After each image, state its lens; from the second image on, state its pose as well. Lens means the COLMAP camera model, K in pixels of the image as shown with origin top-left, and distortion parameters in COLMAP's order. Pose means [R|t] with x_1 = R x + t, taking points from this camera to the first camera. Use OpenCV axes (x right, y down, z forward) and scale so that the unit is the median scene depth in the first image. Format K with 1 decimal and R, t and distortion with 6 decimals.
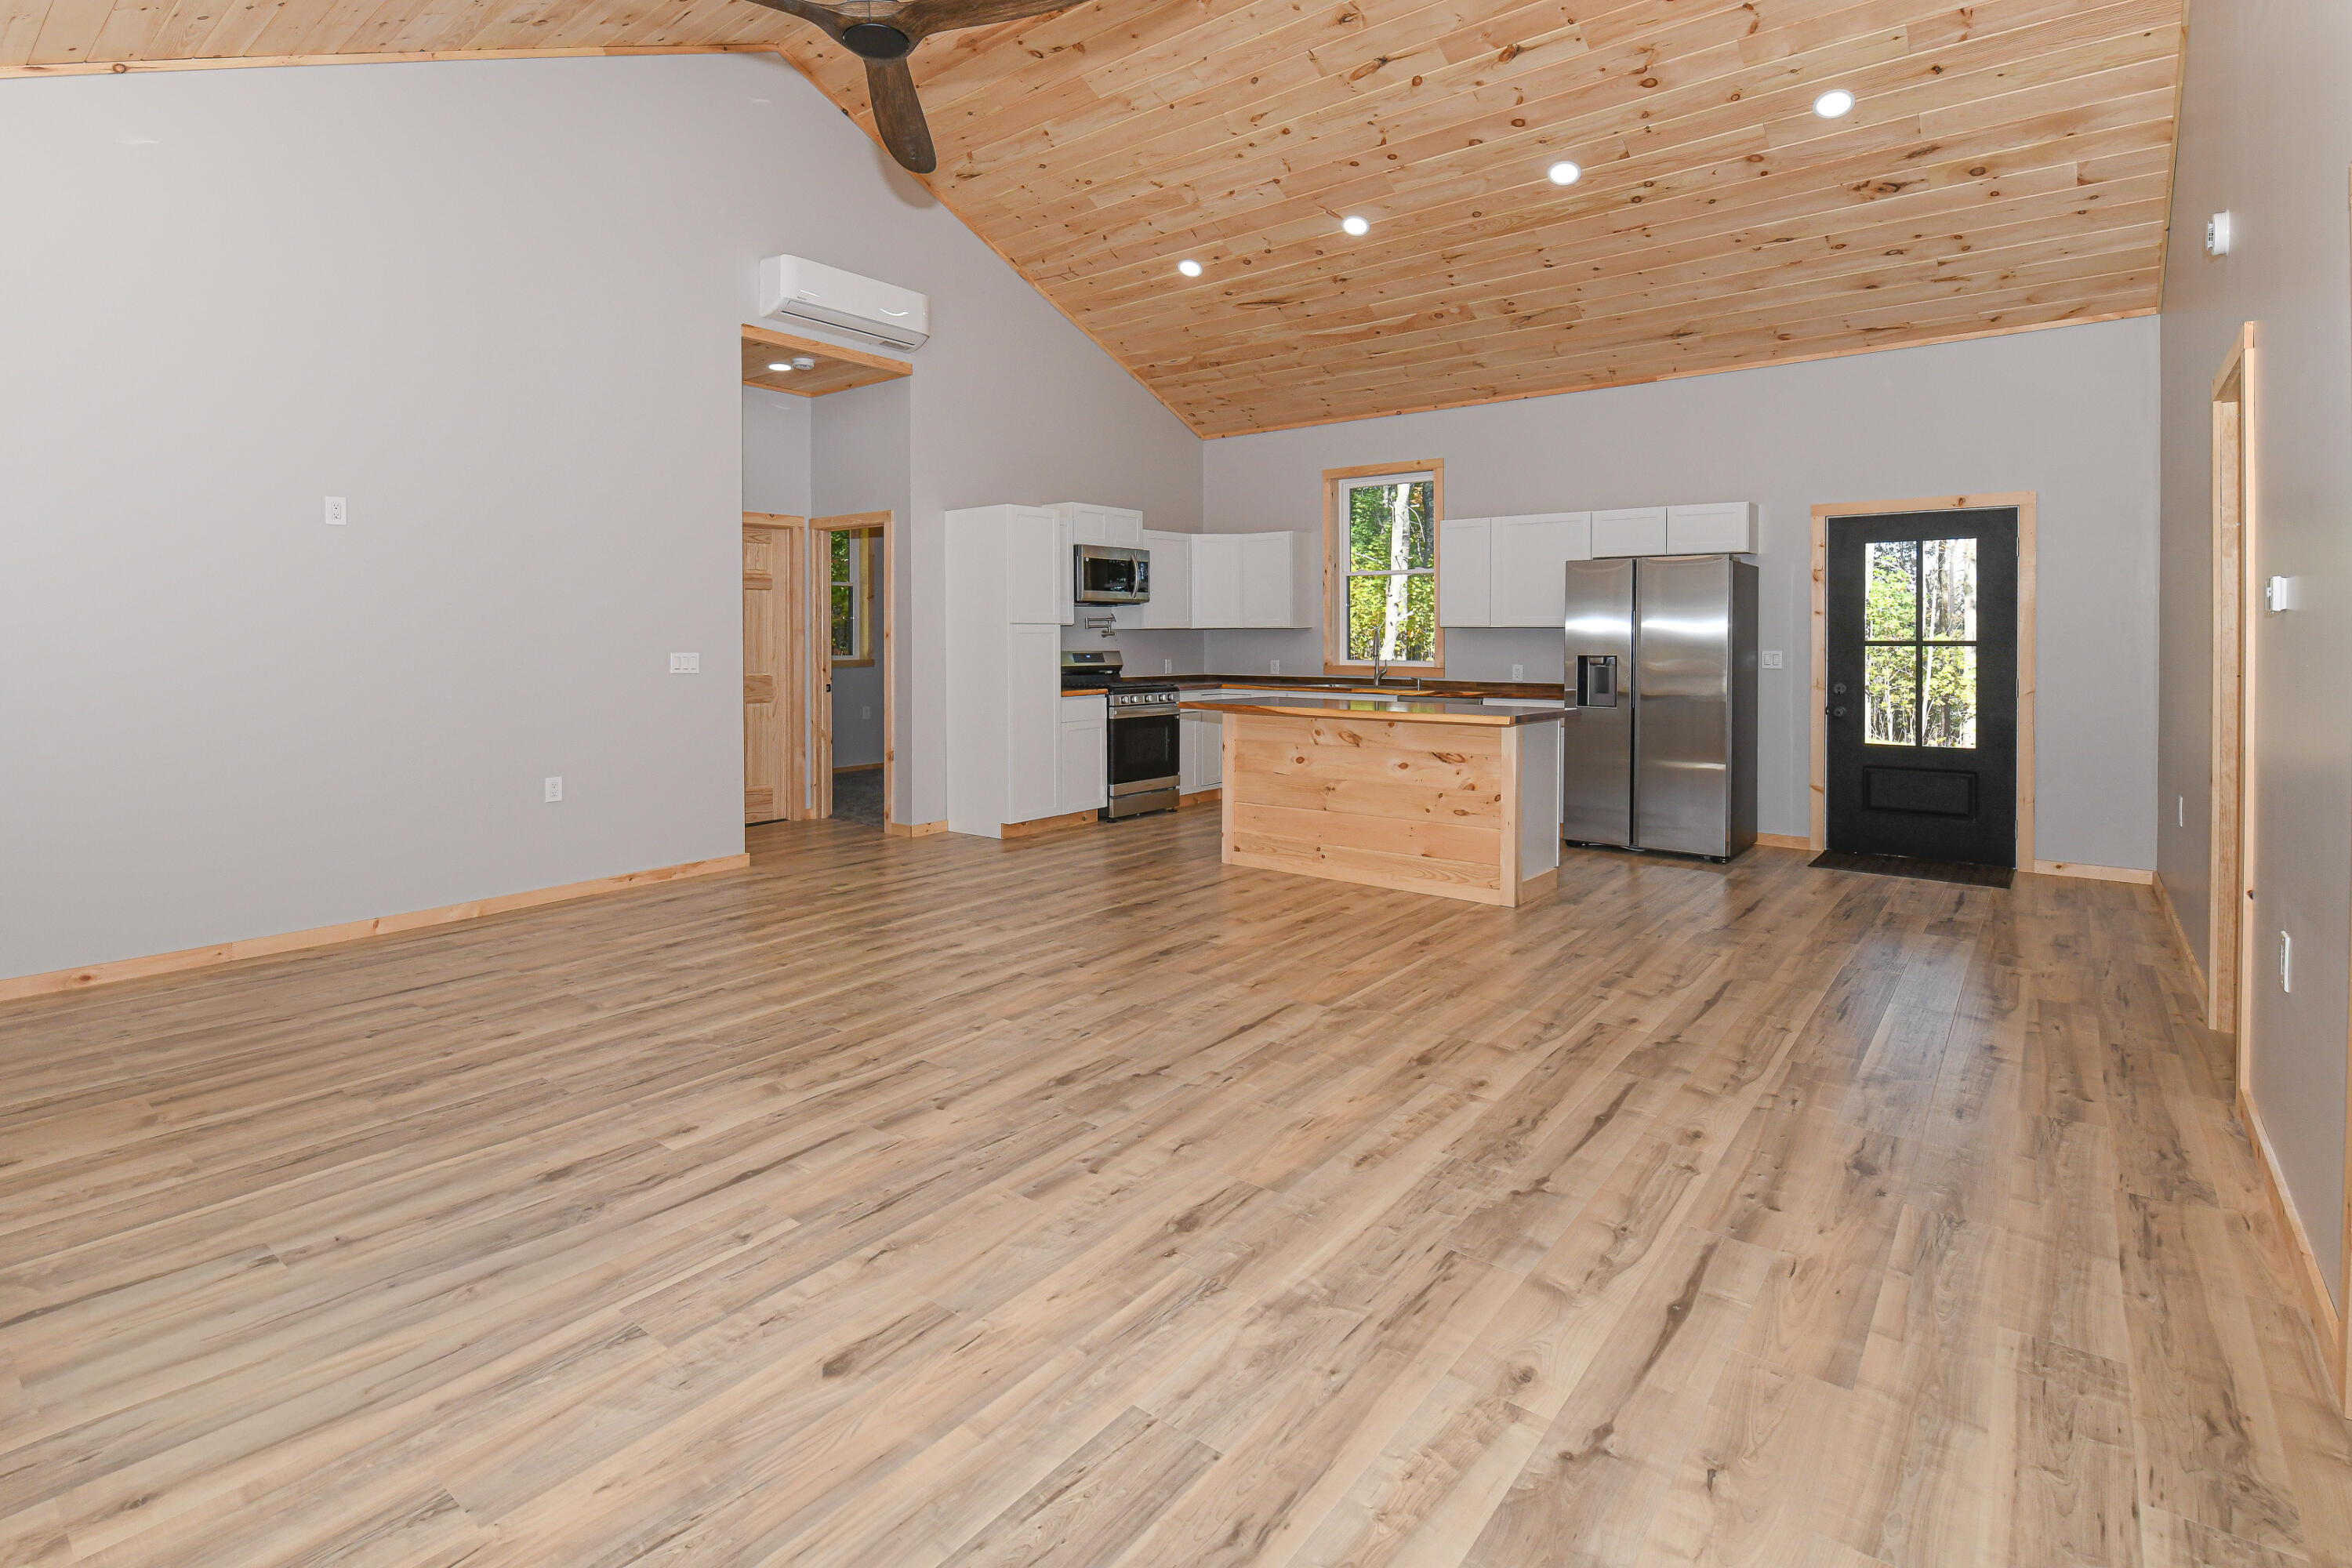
lens RADIAL K [[1030.3, 0, 1174.6], [0, 1030.3, 648.9], [0, 0, 1]] dist [-0.000671, -0.000077]
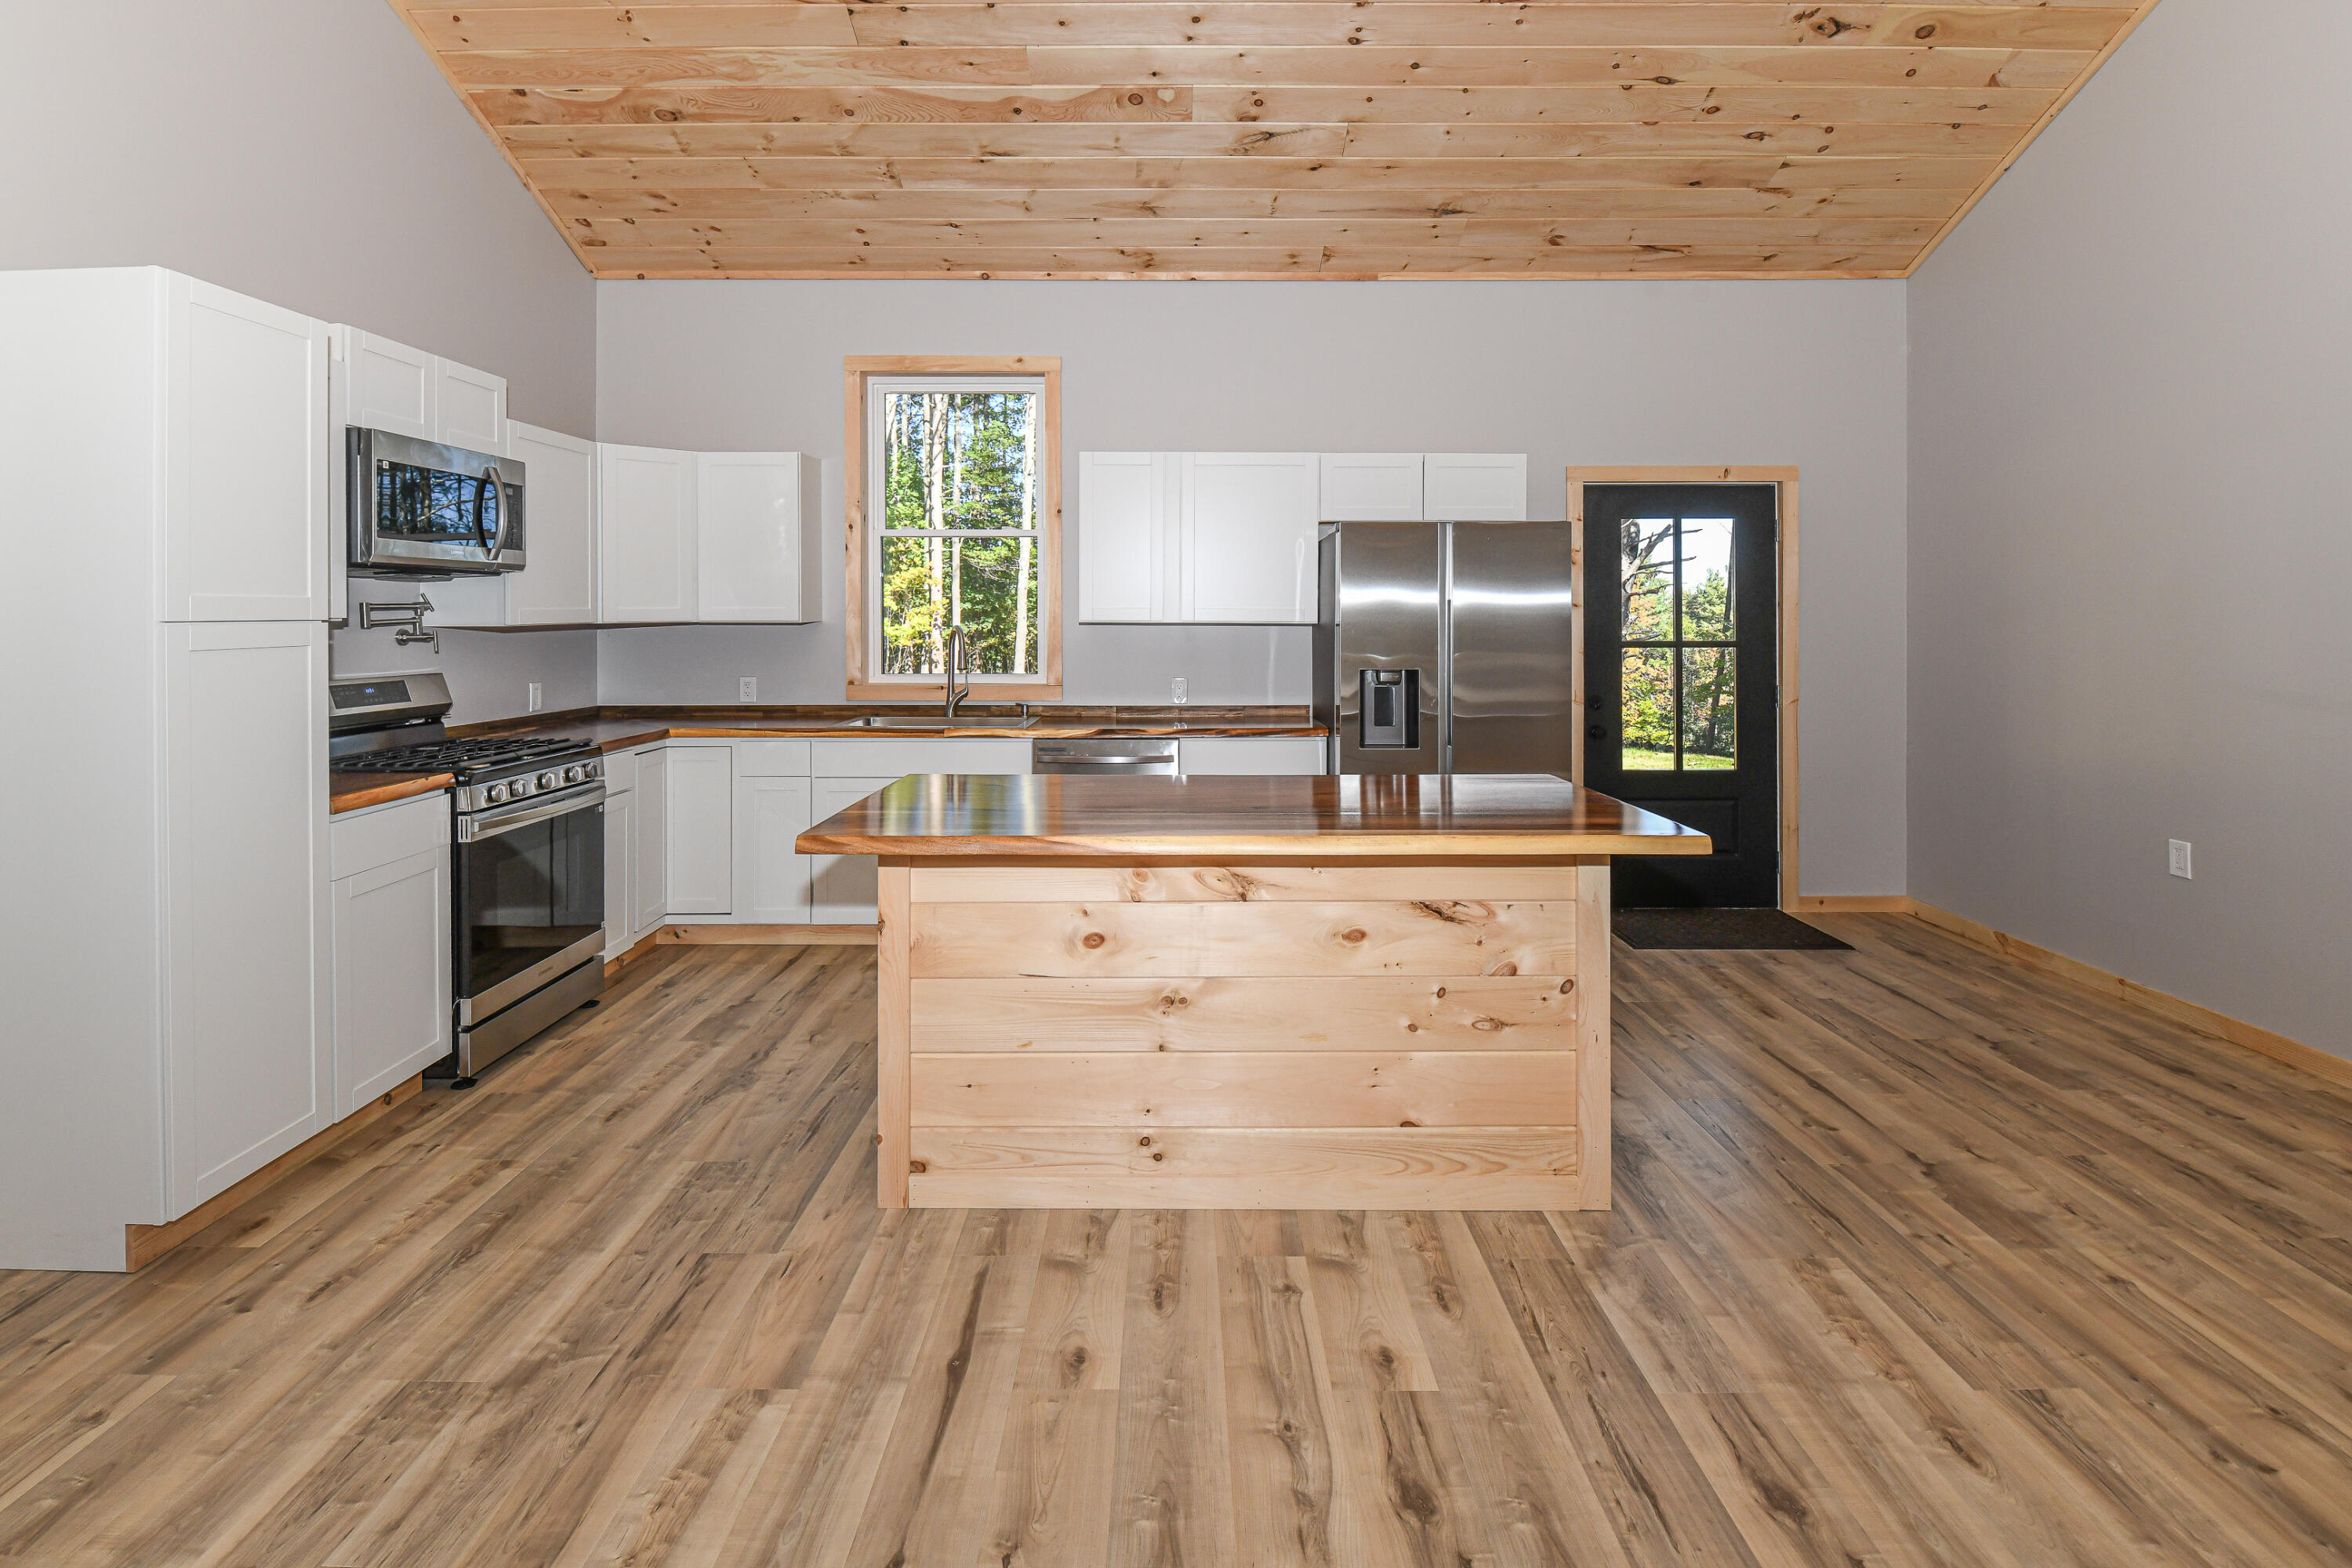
lens RADIAL K [[1055.1, 0, 1141.0], [0, 1055.1, 618.9], [0, 0, 1]] dist [-0.007469, -0.000357]
pose [[0.799738, -0.005277, 0.600327, -0.091439], [0.009656, 0.999945, -0.004073, -0.018884], [-0.600272, 0.009054, 0.799745, 0.443405]]
